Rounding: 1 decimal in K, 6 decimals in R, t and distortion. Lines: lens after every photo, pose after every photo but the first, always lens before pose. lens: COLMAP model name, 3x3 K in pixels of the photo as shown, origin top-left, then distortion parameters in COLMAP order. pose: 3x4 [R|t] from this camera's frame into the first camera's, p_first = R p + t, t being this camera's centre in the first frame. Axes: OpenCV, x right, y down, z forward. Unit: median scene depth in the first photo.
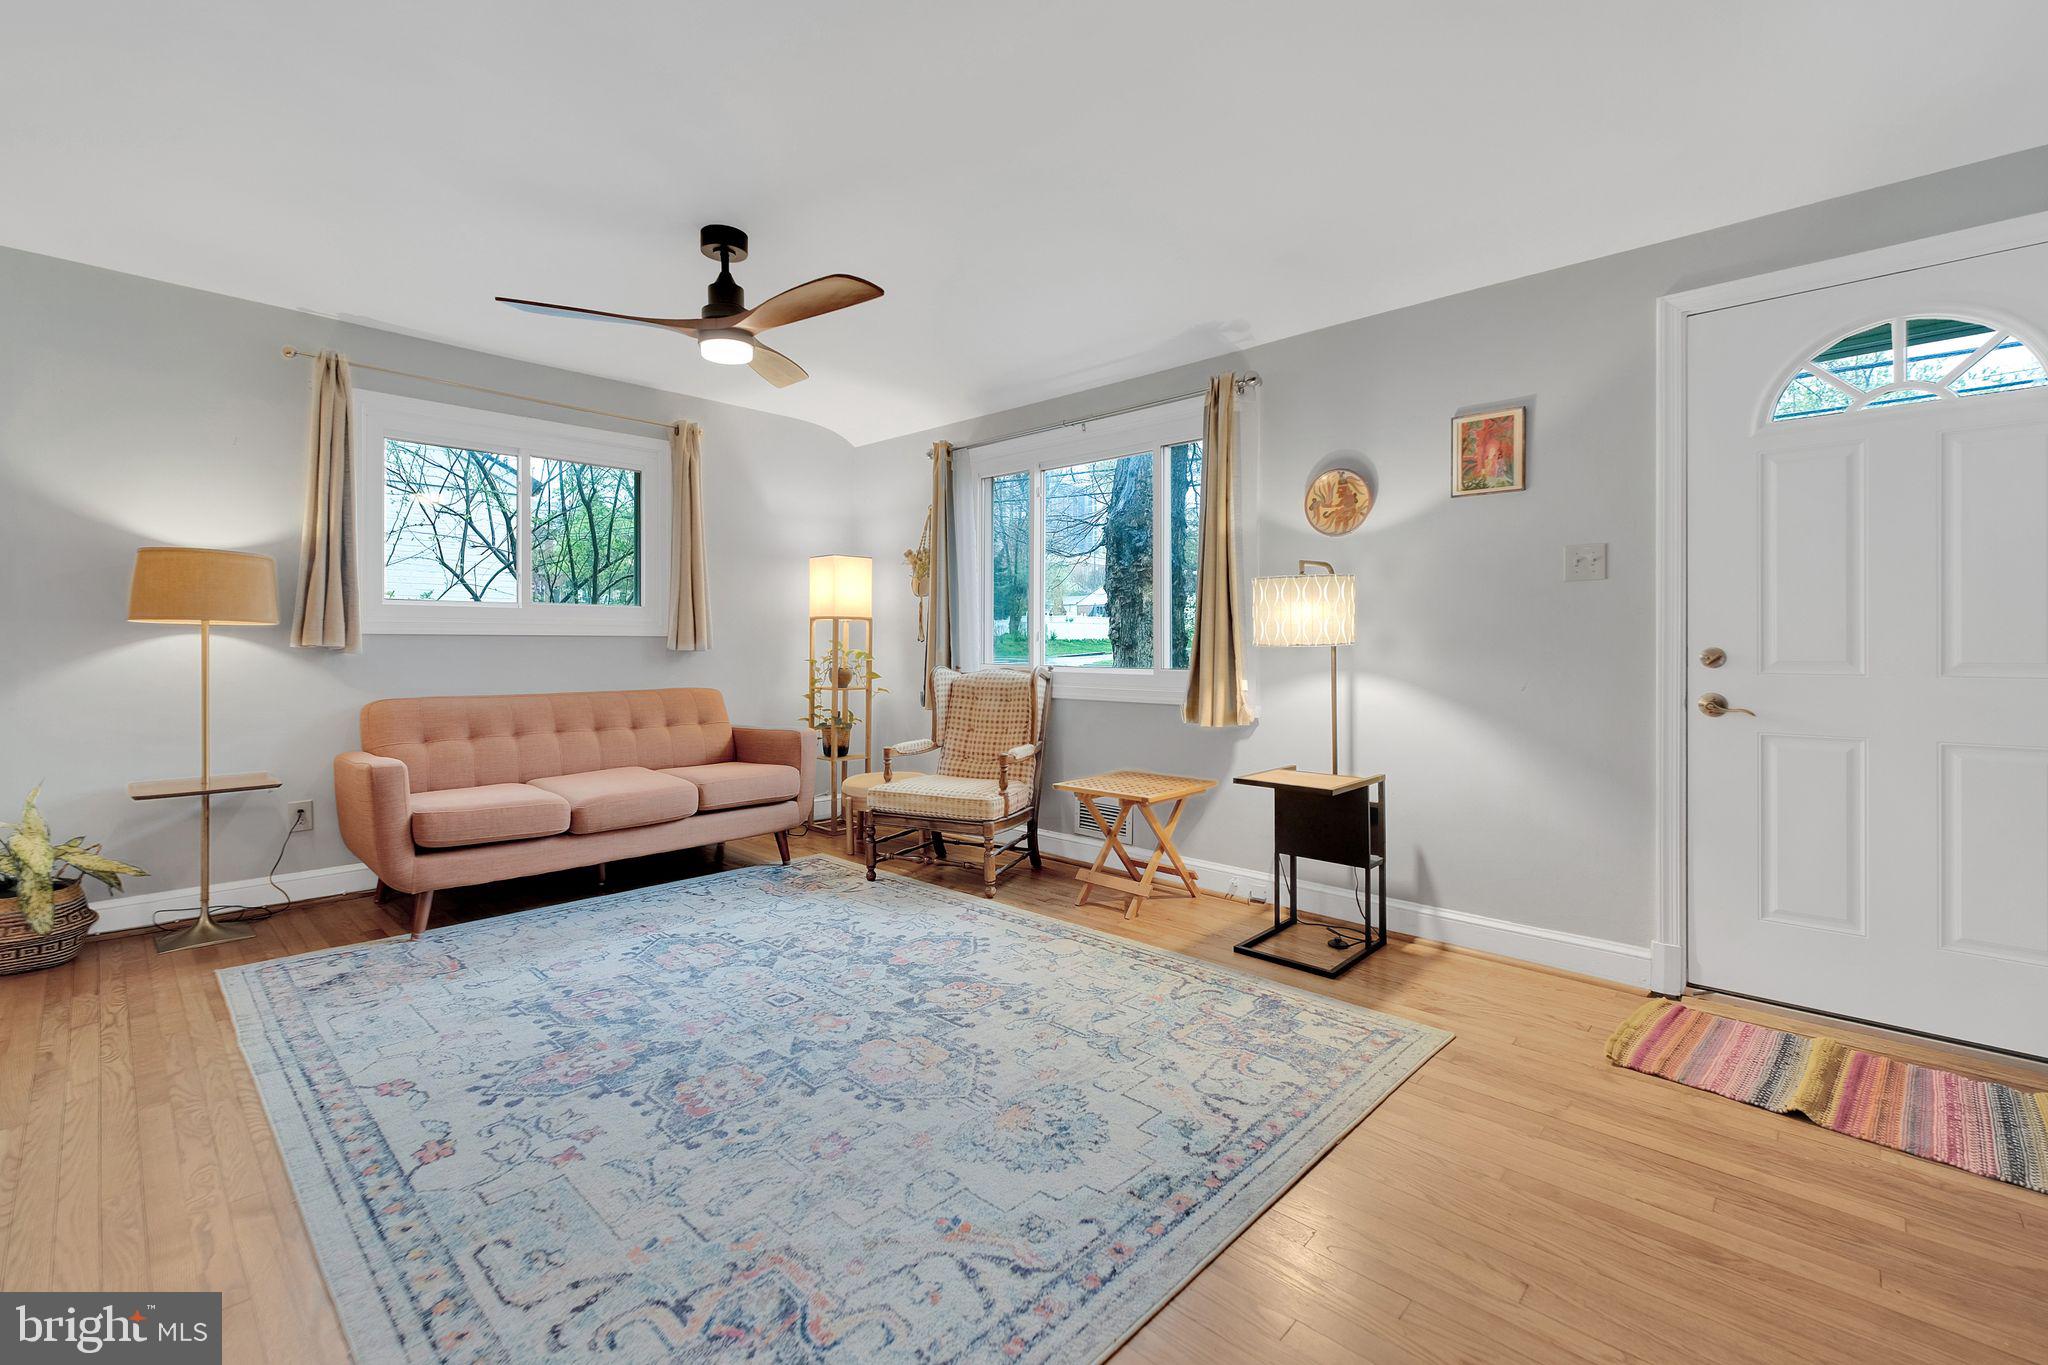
lens RADIAL K [[864.4, 0, 1003.2], [0, 864.4, 647.3], [0, 0, 1]] dist [-0.003294, -0.000618]
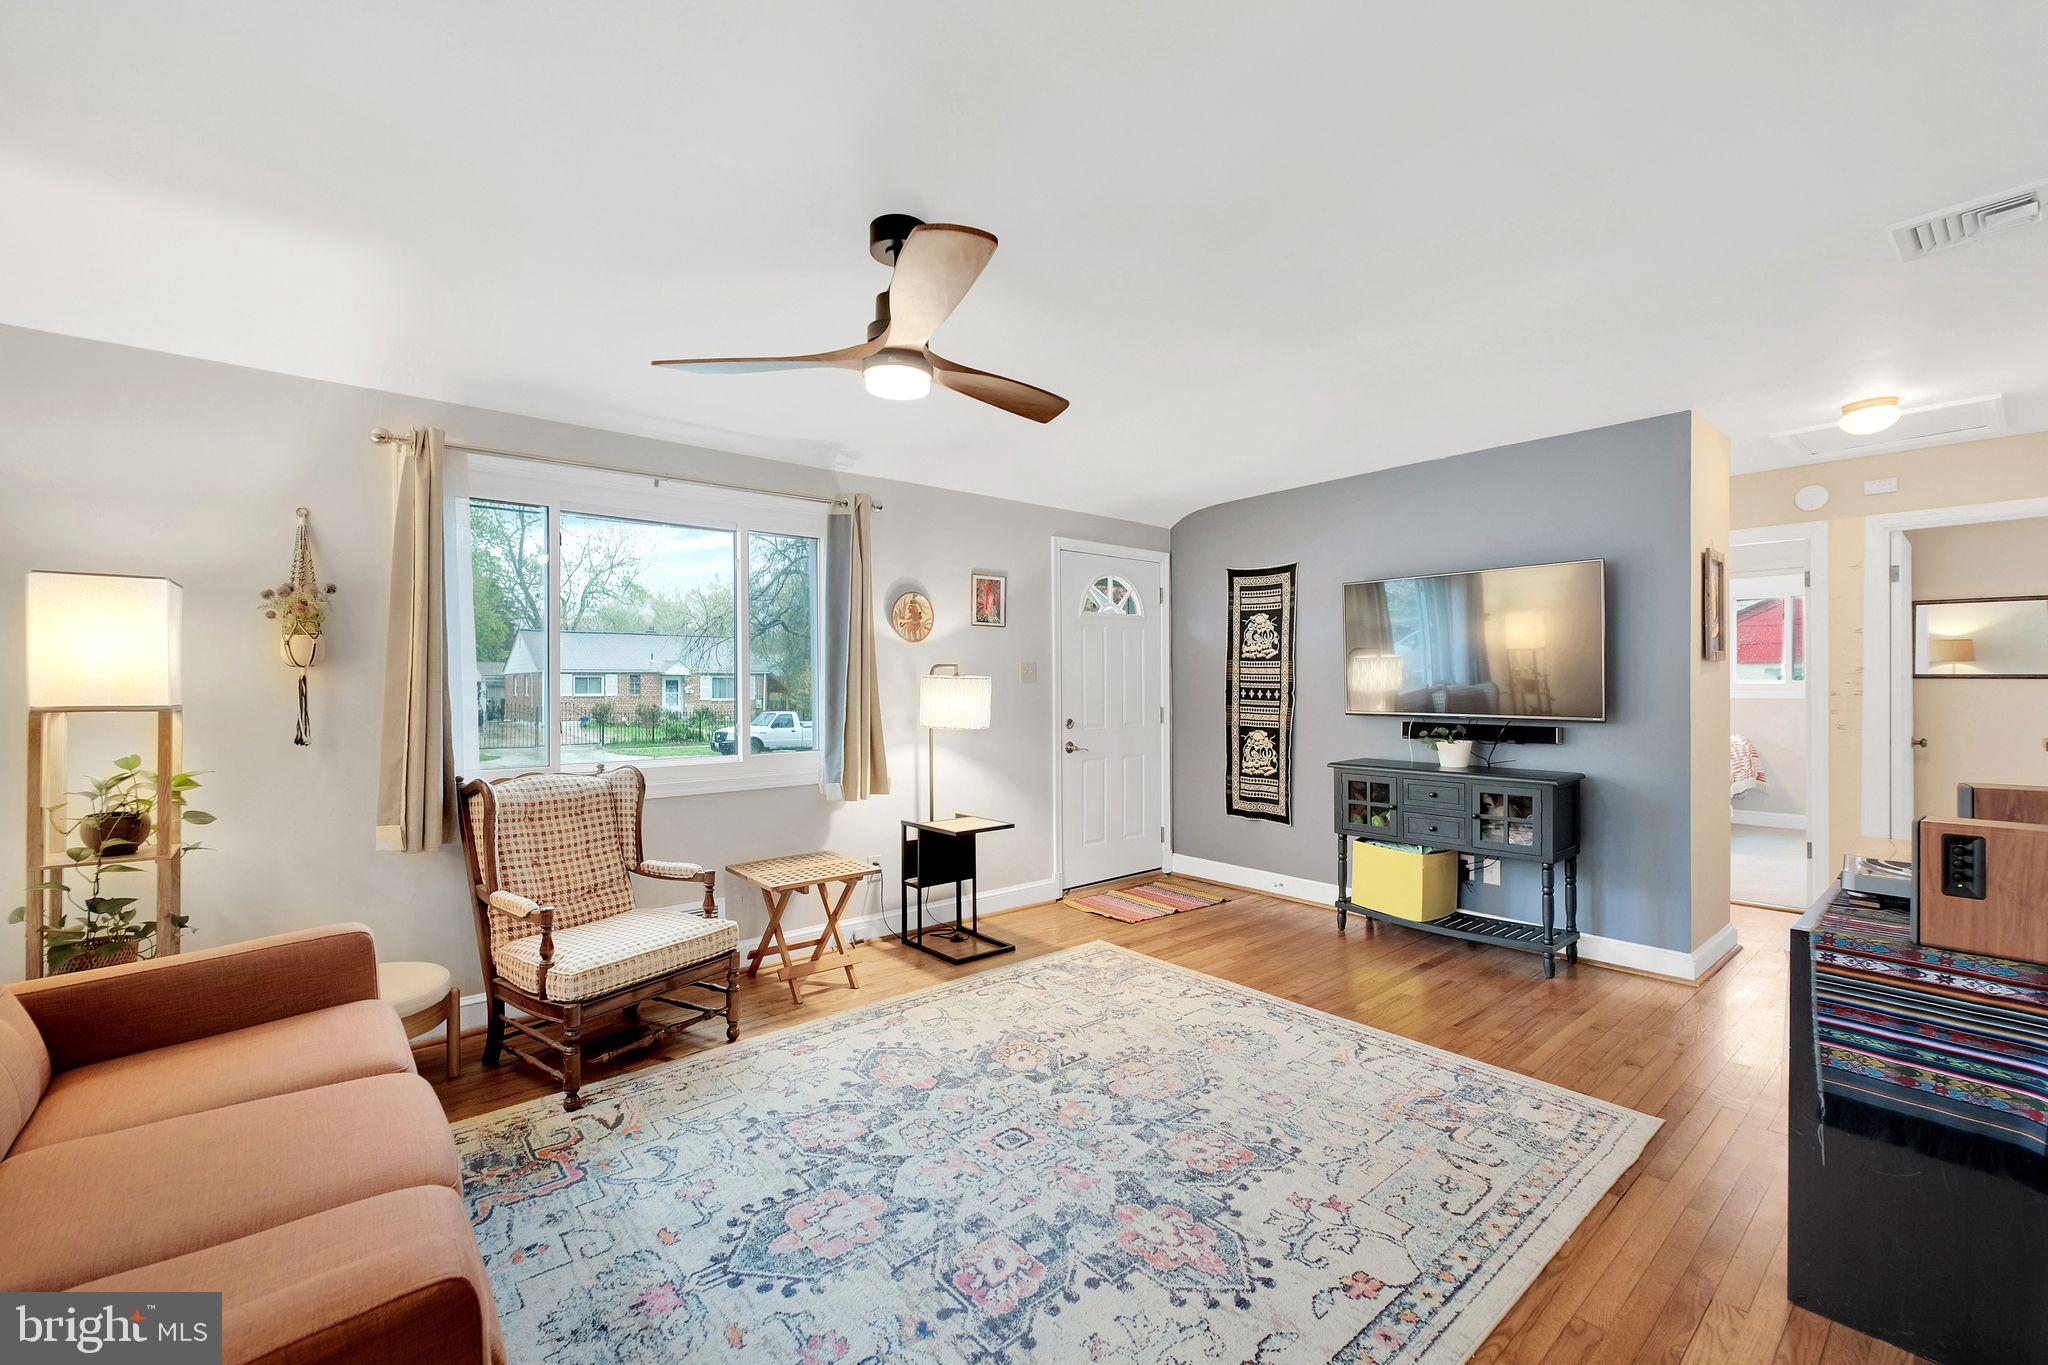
lens RADIAL K [[864.4, 0, 1020.5], [0, 864.4, 679.1], [0, 0, 1]] dist [-0.003294, -0.000618]
pose [[0.105043, 0.004449, 0.994458, -1.160176], [0.010126, 0.999933, -0.005543, -0.079218], [-0.994416, 0.010652, 0.104991, 0.875823]]
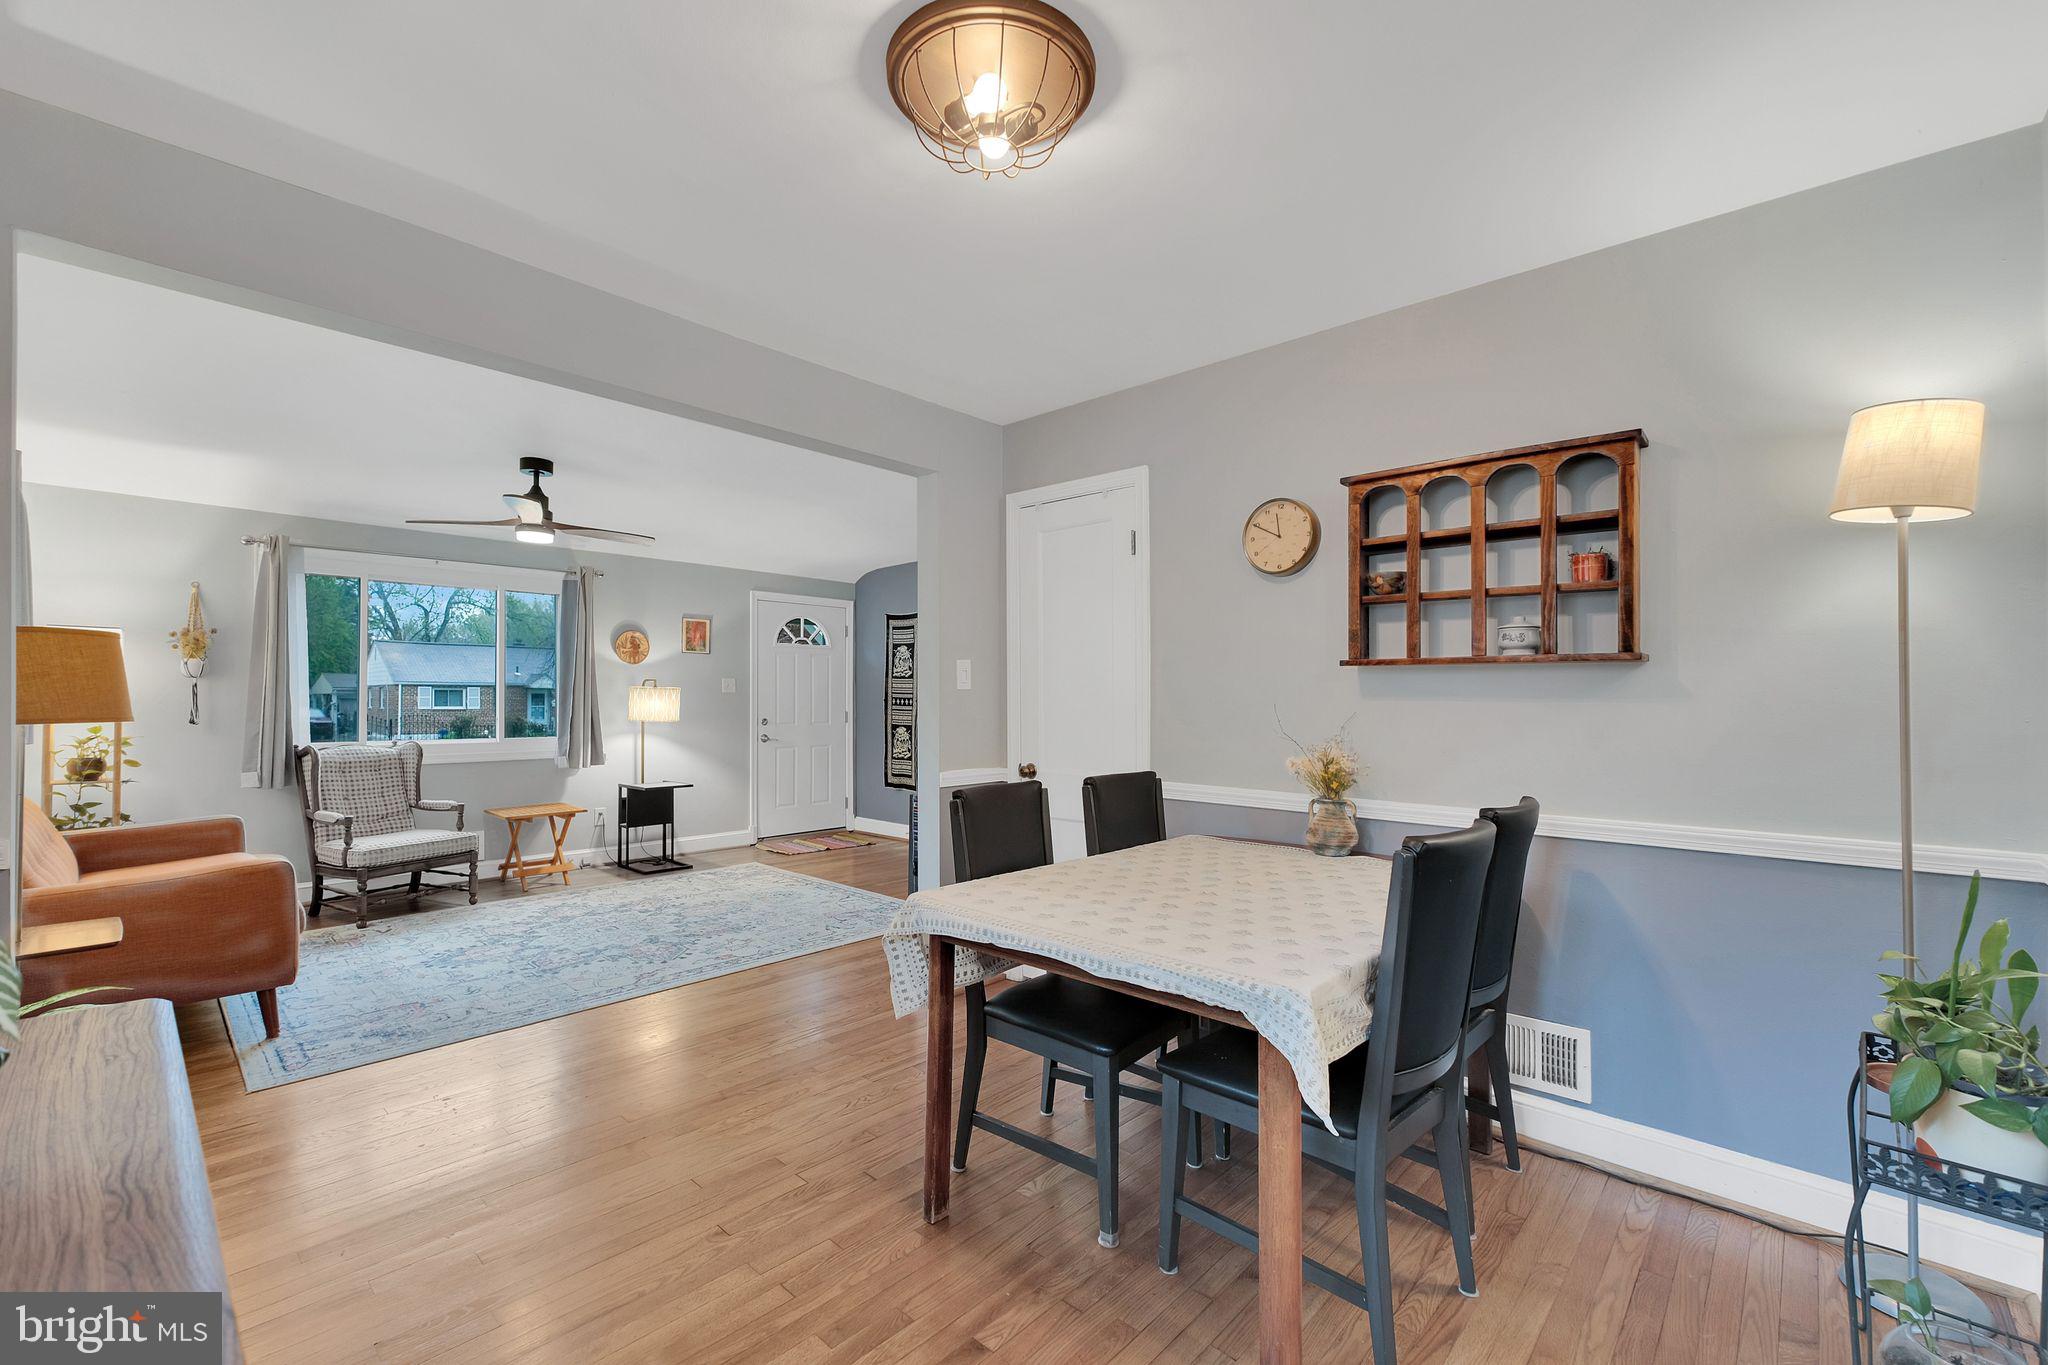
lens RADIAL K [[864.4, 0, 1016.9], [0, 864.4, 688.4], [0, 0, 1]] dist [-0.003294, -0.000618]
pose [[-0.005975, 0.013583, 0.999890, -1.994313], [0.005000, 0.999896, -0.013553, -0.053662], [-0.999970, 0.004918, -0.006042, 0.172548]]
